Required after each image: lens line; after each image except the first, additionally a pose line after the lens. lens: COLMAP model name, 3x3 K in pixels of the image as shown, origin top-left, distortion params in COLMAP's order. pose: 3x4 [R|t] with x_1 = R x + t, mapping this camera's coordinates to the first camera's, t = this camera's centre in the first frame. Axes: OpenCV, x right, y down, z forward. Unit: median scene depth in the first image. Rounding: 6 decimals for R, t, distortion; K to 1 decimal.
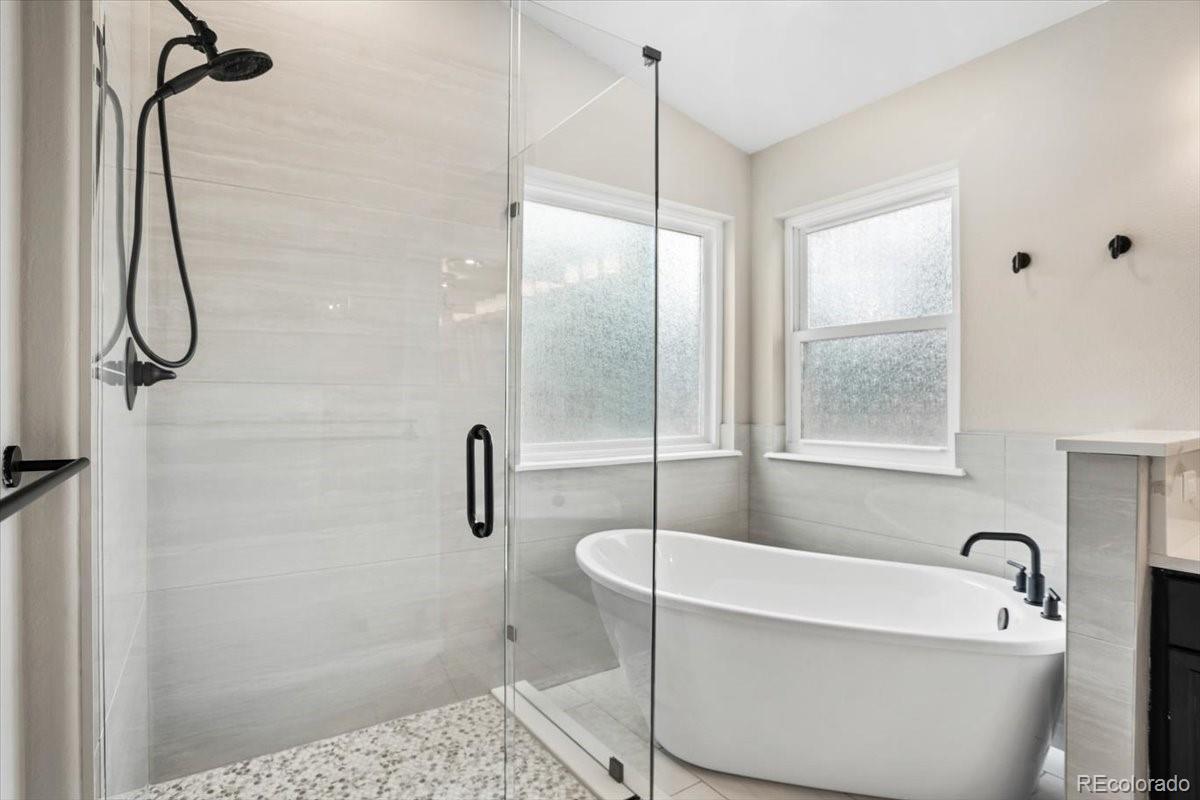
lens RADIAL K [[591.8, 0, 596.1], [0, 591.8, 403.4], [0, 0, 1]] dist [-0.069369, 0.028389]
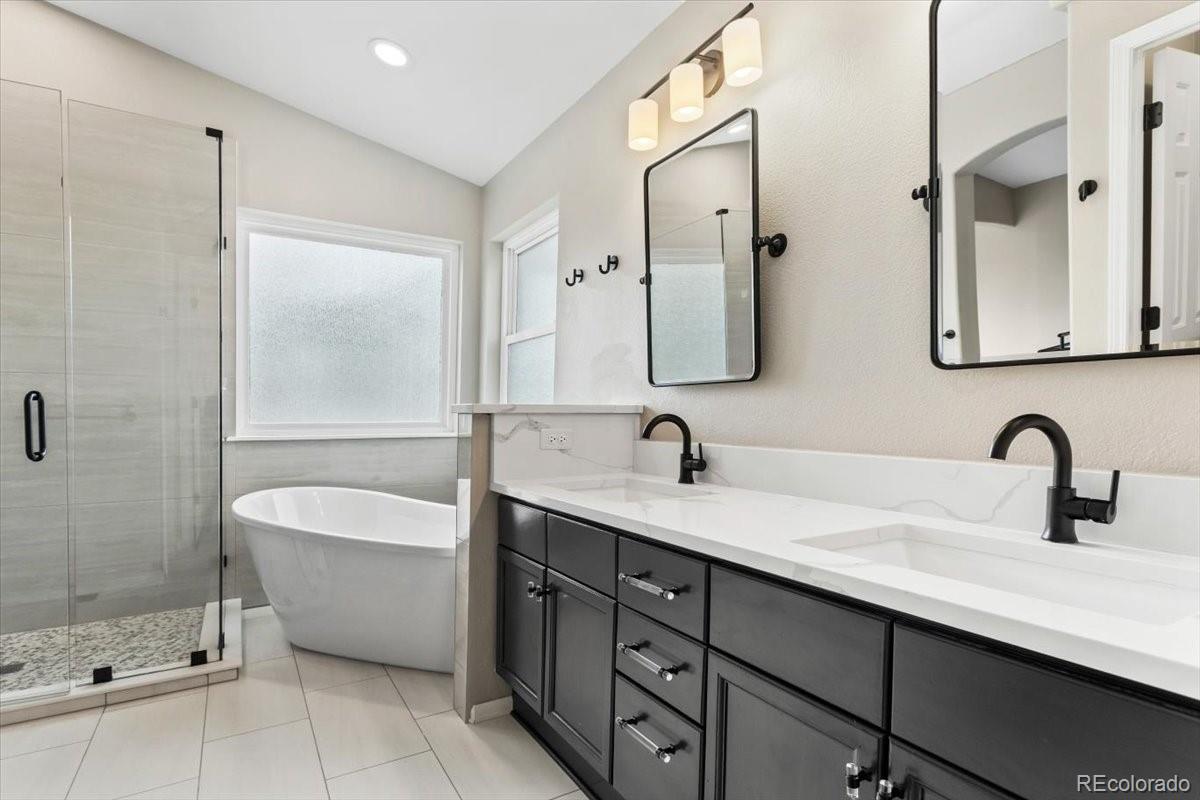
lens RADIAL K [[580.5, 0, 597.6], [0, 580.5, 436.7], [0, 0, 1]] dist [0.001185, 0.000719]
pose [[0.998924, 0.001269, -0.046360, 0.890033], [0.000518, 0.999258, 0.038503, 0.064326], [0.046375, -0.038486, 0.998182, -0.320261]]
